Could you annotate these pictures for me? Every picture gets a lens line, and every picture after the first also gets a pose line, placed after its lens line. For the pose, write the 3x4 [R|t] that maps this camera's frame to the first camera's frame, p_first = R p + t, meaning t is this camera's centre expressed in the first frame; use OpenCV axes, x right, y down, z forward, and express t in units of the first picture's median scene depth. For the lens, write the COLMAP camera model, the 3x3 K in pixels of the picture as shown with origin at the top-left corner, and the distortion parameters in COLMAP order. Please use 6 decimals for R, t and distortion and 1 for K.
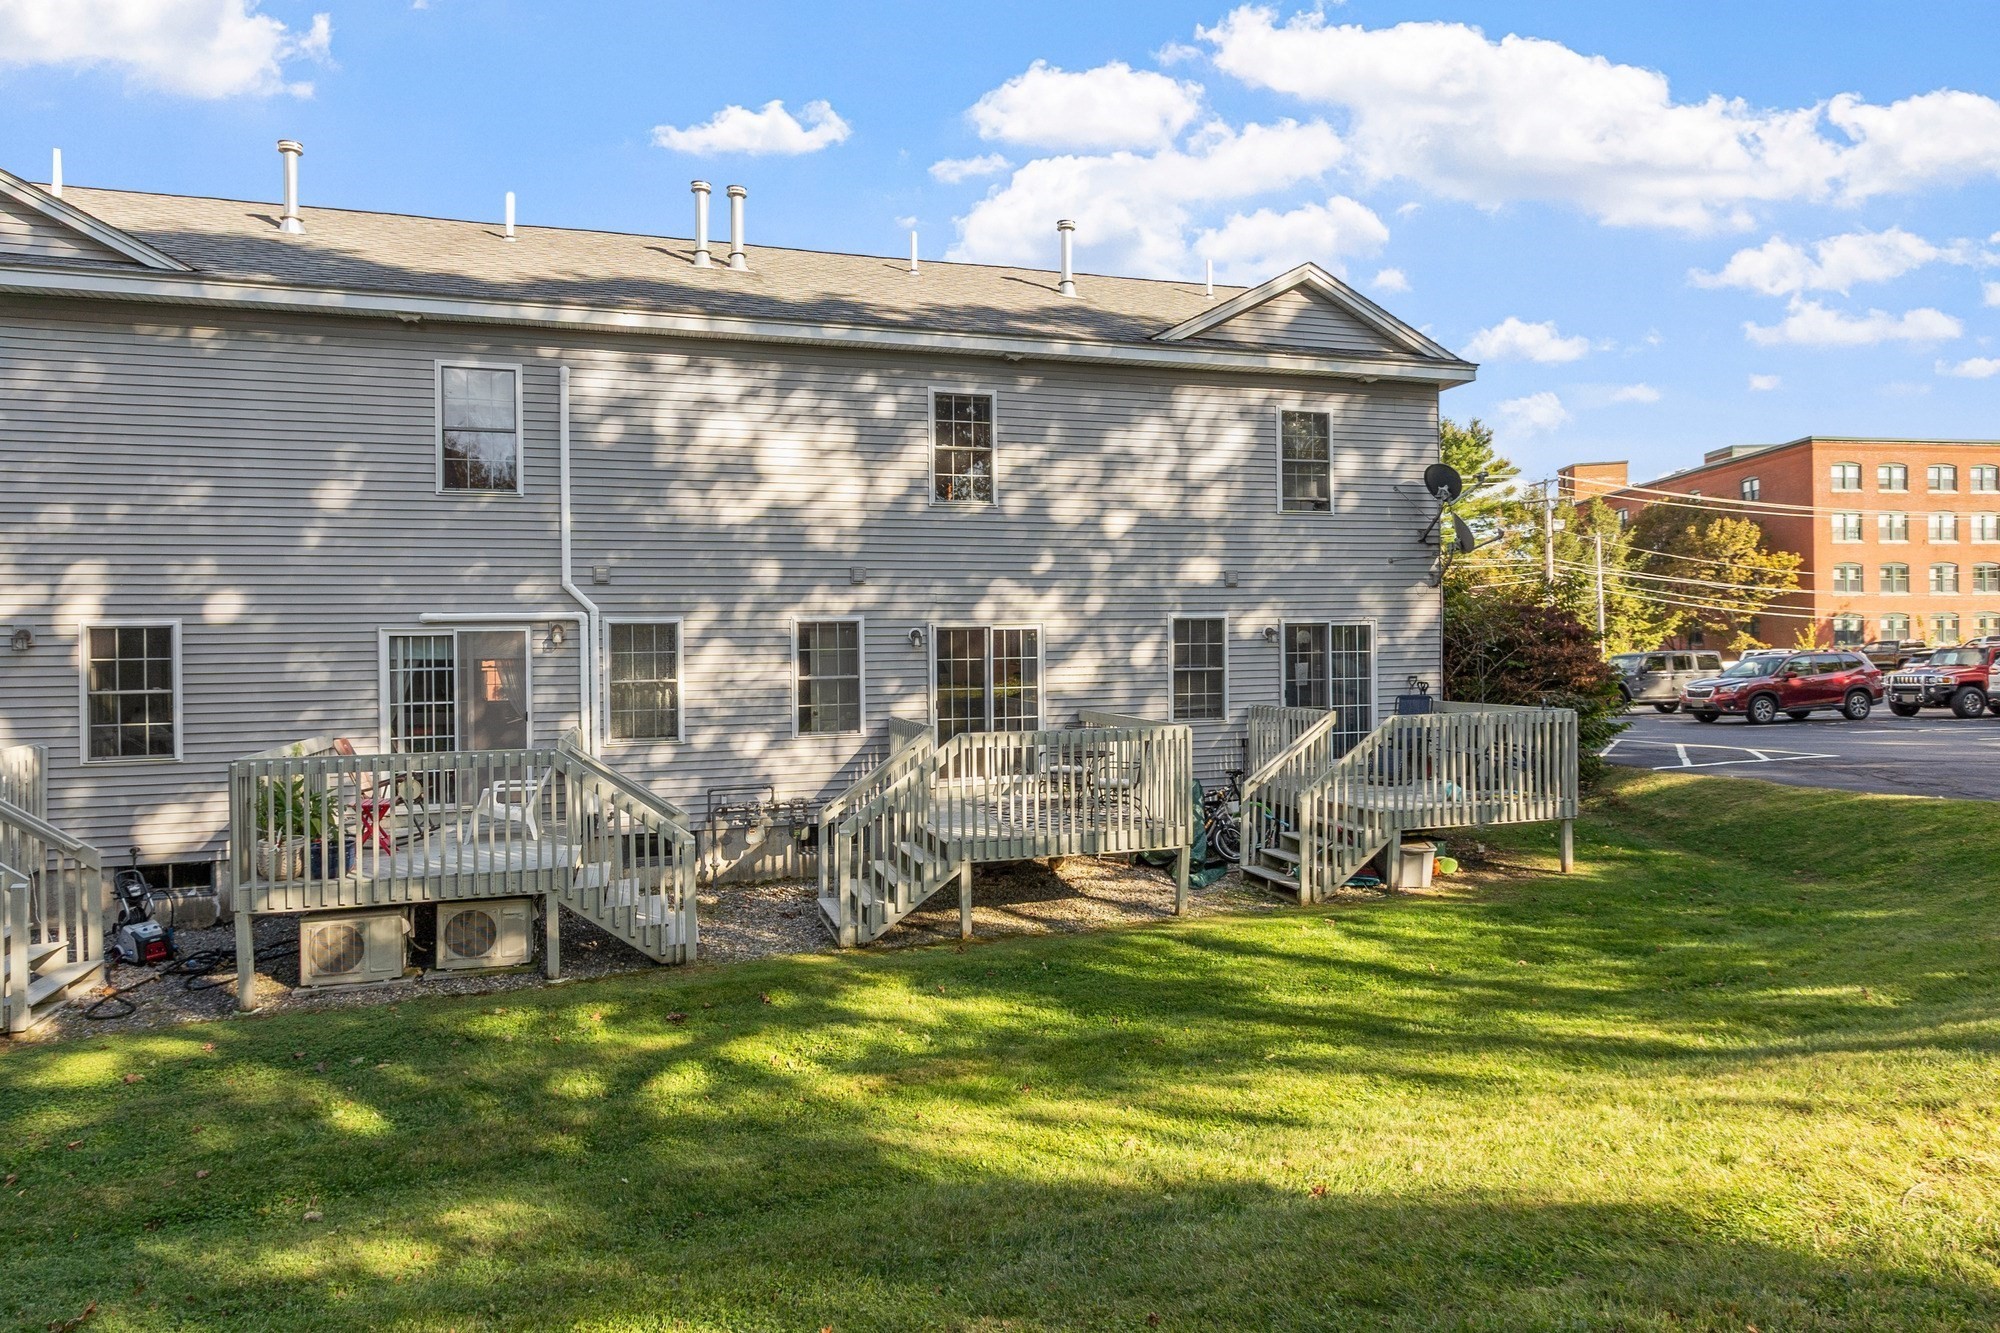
lens RADIAL K [[1128.2, 0, 976.6], [0, 1128.2, 665.1], [0, 0, 1]] dist [0.007265, 0.000341]
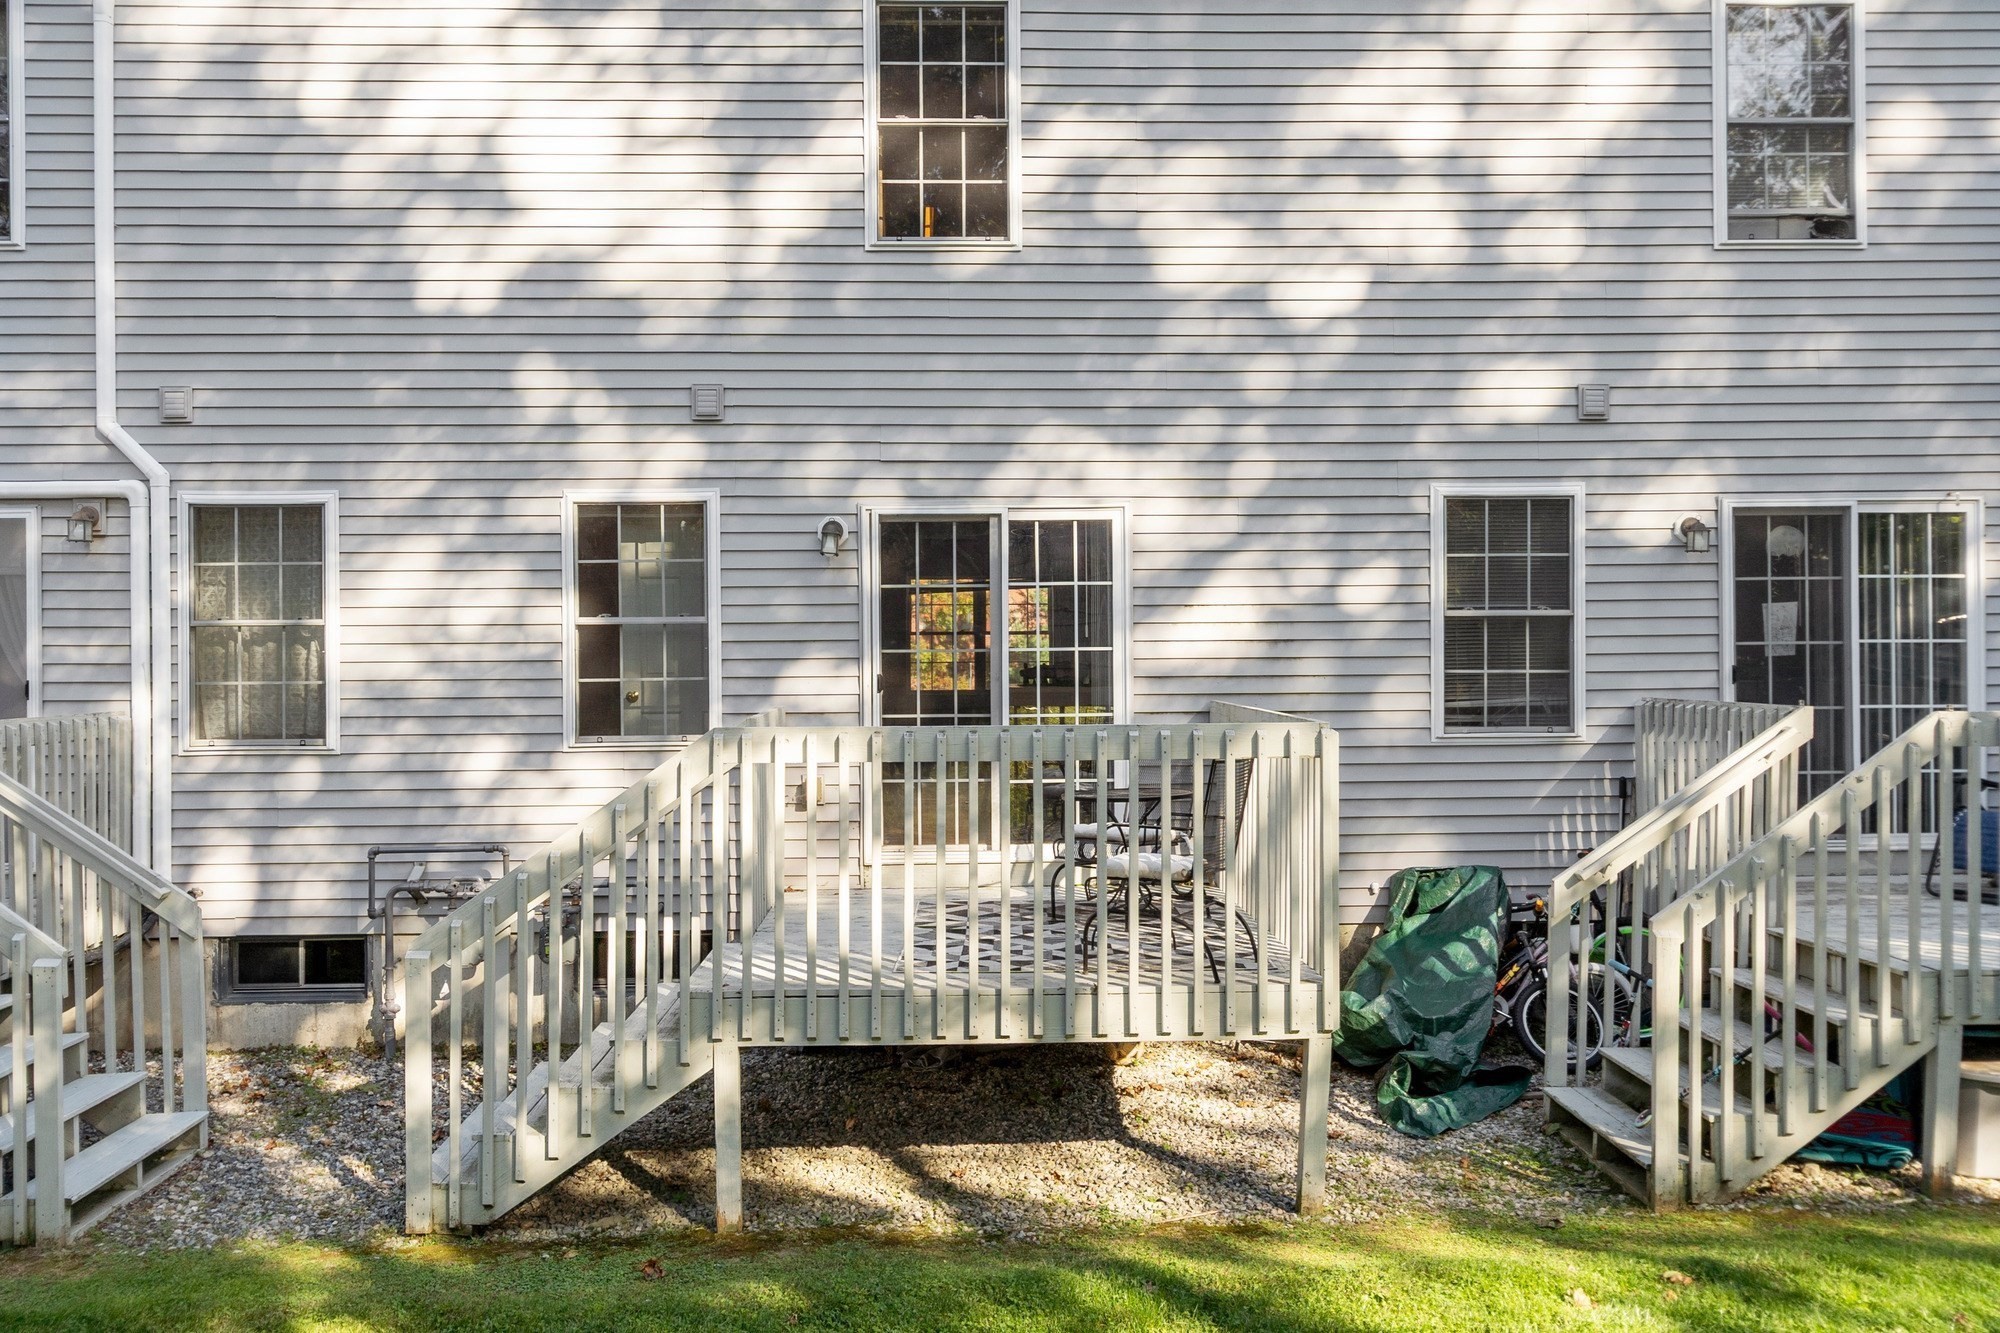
lens RADIAL K [[1740.0, 0, 1000.0], [0, 1740.0, 666.5], [0, 0, 1]] dist [0.042628, -0.080022]
pose [[0.966738, 0.007171, -0.255669, 0.193507], [-0.010079, 0.999899, -0.010065, 0.034858], [0.255571, 0.012307, 0.966712, 0.329010]]
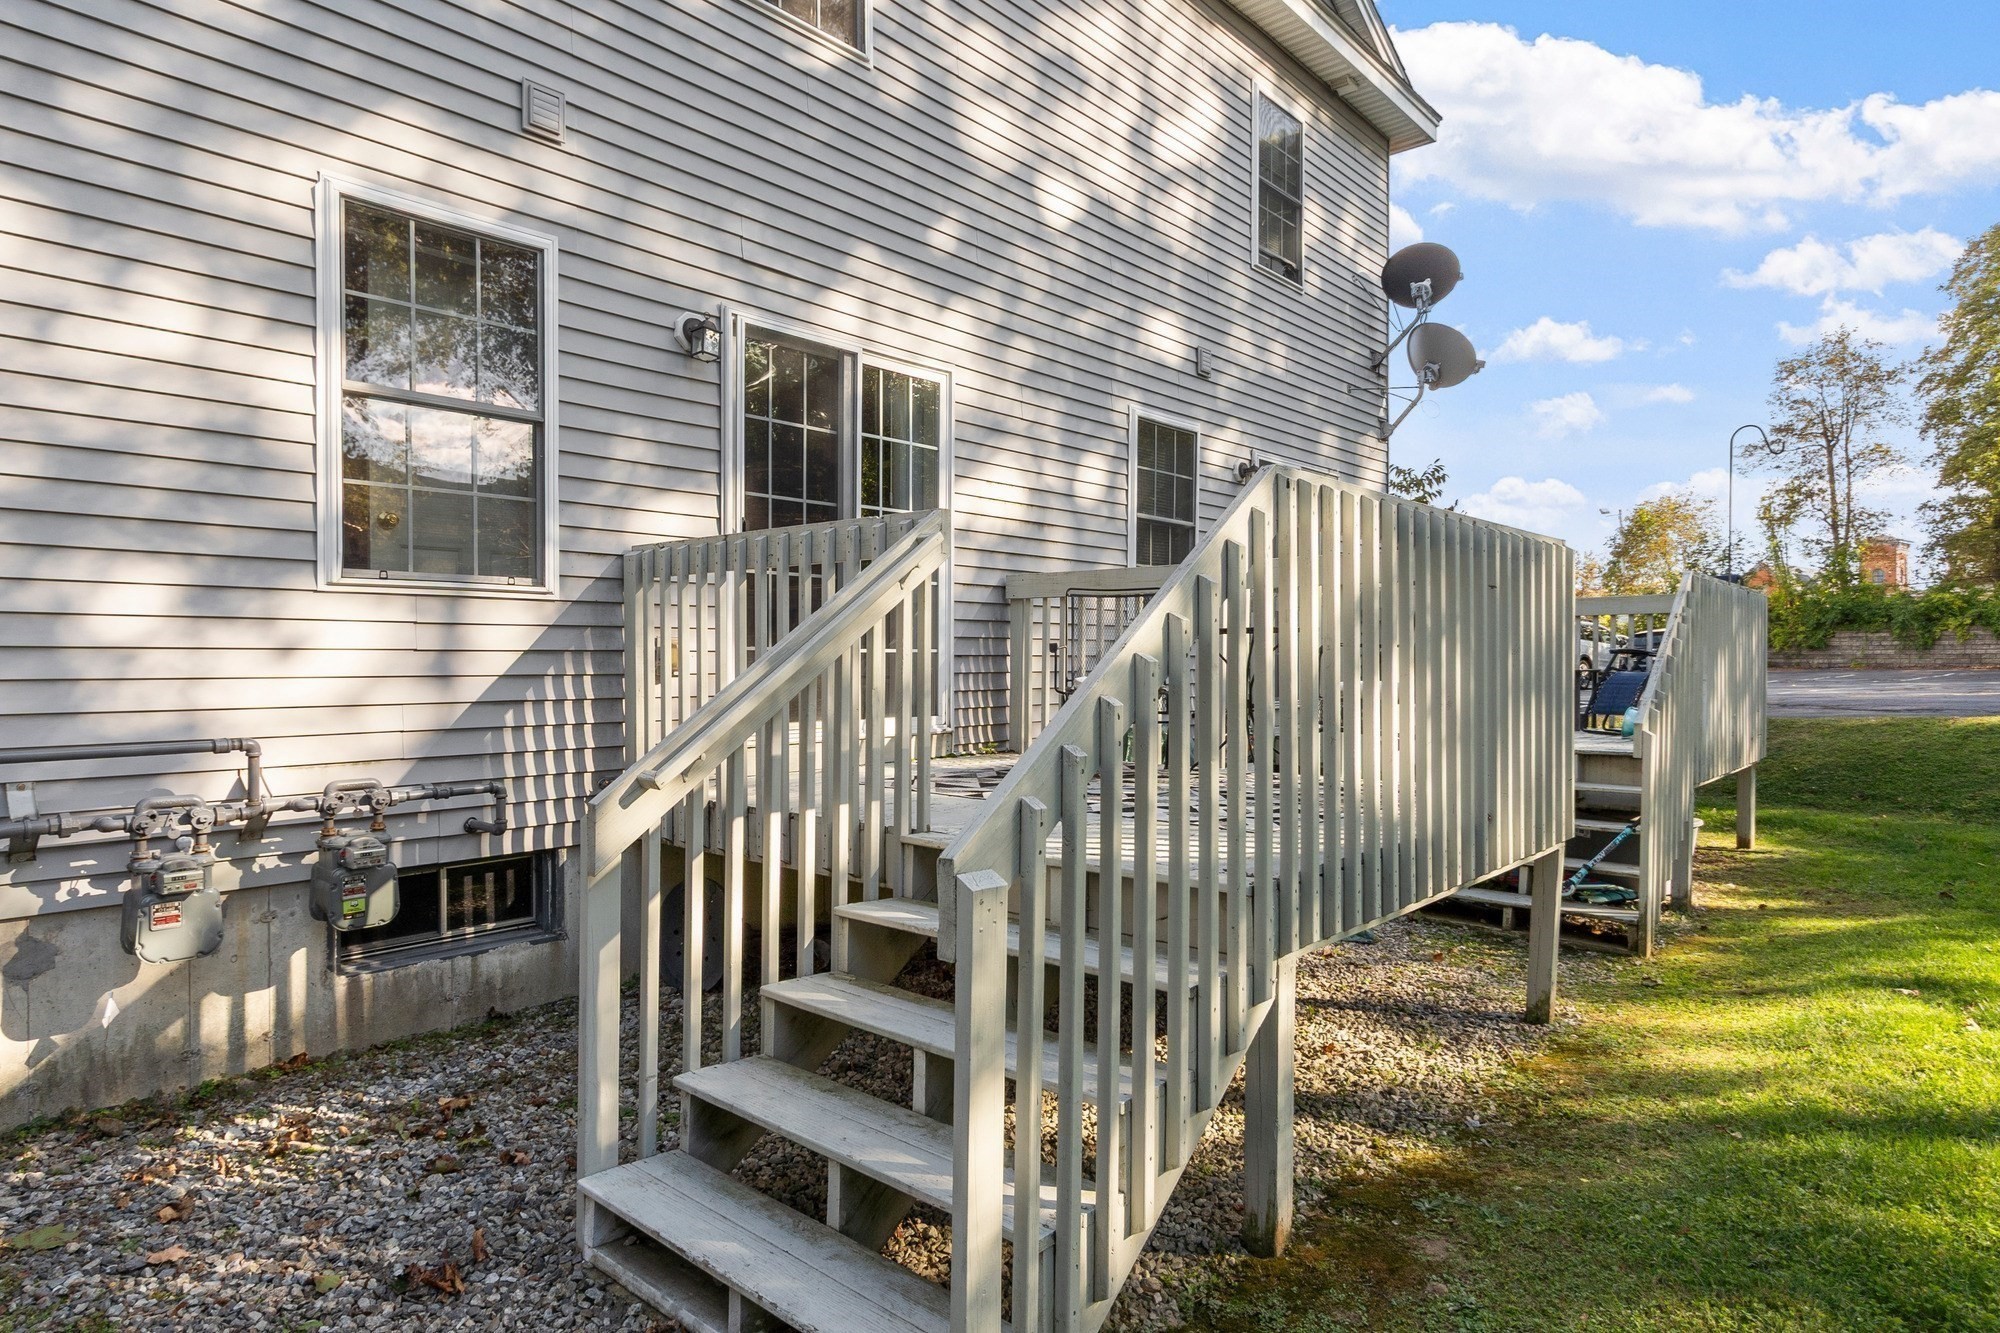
lens RADIAL K [[1128.2, 0, 976.6], [0, 1128.2, 665.1], [0, 0, 1]] dist [0.007265, 0.000341]
pose [[0.858550, 0.012254, 0.512583, -0.161392], [-0.001401, 0.999767, -0.021555, 0.088951], [-0.512727, 0.017788, 0.858367, 0.636108]]
